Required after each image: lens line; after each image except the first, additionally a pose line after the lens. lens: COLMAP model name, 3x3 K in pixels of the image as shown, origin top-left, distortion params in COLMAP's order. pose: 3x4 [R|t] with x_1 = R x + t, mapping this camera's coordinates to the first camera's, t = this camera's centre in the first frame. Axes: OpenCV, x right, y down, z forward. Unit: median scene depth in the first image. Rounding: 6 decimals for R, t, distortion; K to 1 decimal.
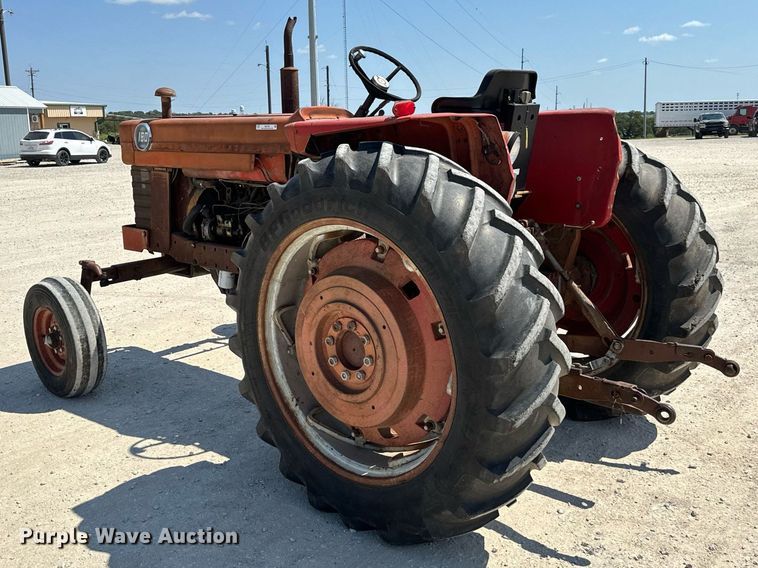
lens RADIAL K [[770.2, 0, 379.0], [0, 770.2, 284.0], [0, 0, 1]] dist [0.062275, -0.002779]
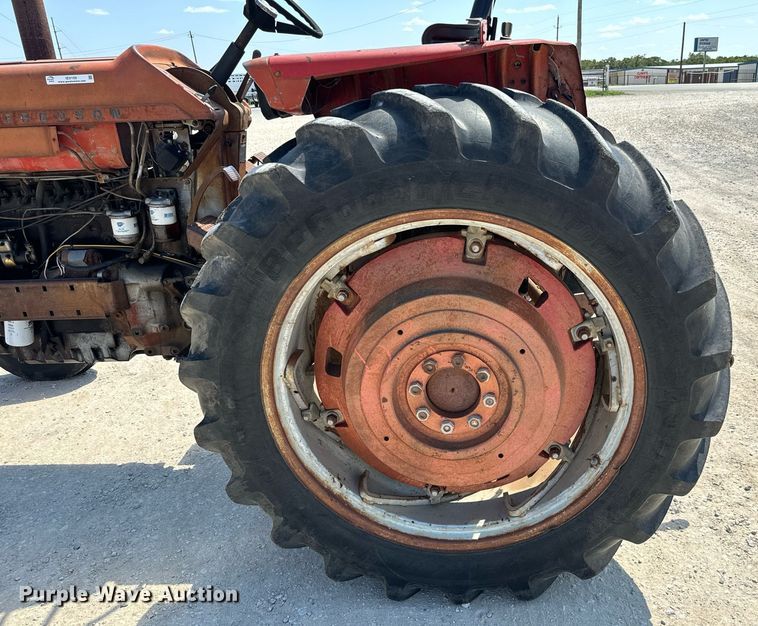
lens RADIAL K [[655.7, 0, 529.7], [0, 655.7, 355.5], [0, 0, 1]] dist [0.081869, -0.076698]
pose [[0.766756, -0.266520, 0.583997, -0.309448], [0.160291, 0.960412, 0.227851, -0.071310], [-0.621605, -0.081096, 0.779122, 0.446627]]
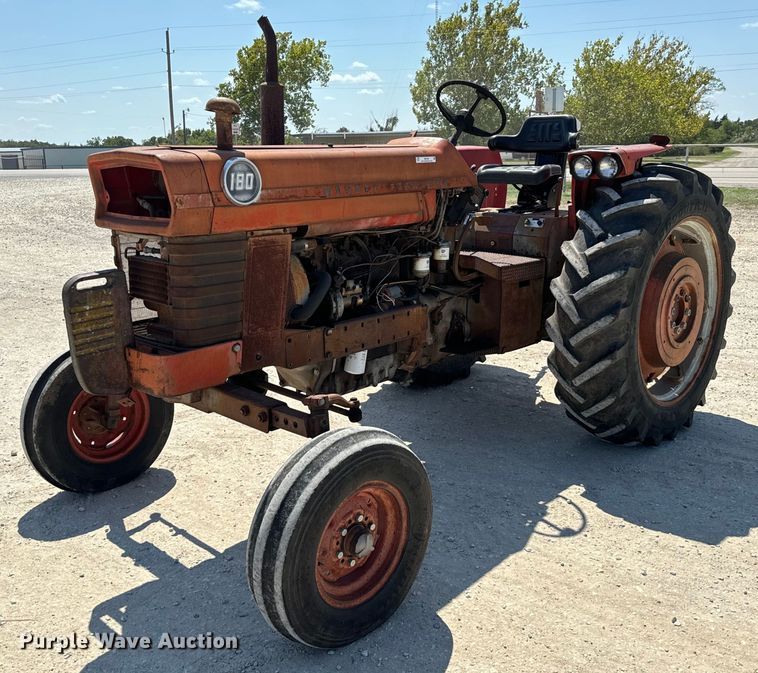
lens RADIAL K [[784.3, 0, 410.0], [0, 784.3, 333.9], [0, 0, 1]] dist [0.265975, -0.645174]
pose [[0.006072, -0.221003, 0.975254, -1.406274], [0.214199, 0.952923, 0.214609, -0.279505], [-0.976771, 0.207595, 0.053125, 1.337576]]
